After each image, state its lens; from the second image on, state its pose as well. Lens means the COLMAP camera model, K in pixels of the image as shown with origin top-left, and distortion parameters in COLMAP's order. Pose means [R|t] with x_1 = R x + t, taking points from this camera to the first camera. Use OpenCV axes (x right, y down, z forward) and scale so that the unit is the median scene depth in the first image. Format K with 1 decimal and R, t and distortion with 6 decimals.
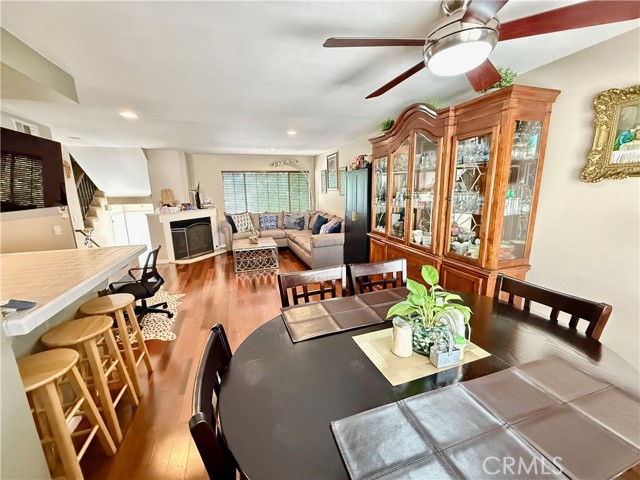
lens RADIAL K [[256.0, 0, 320.4], [0, 256.0, 240.9], [0, 0, 1]] dist [-0.001415, -0.000222]
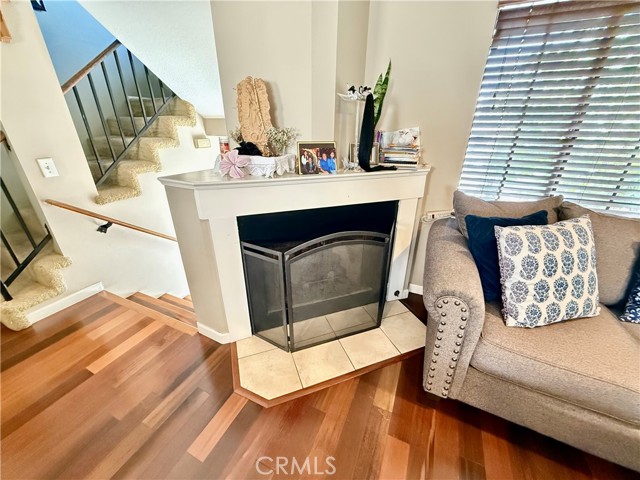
lens RADIAL K [[256.0, 0, 320.5], [0, 256.0, 240.0], [0, 0, 1]] dist [-0.001415, -0.000222]
pose [[0.732069, 0.298384, -0.612406, -0.340138], [-0.157133, 0.948692, 0.274396, -0.126688], [0.662860, -0.104648, 0.741394, 0.803273]]
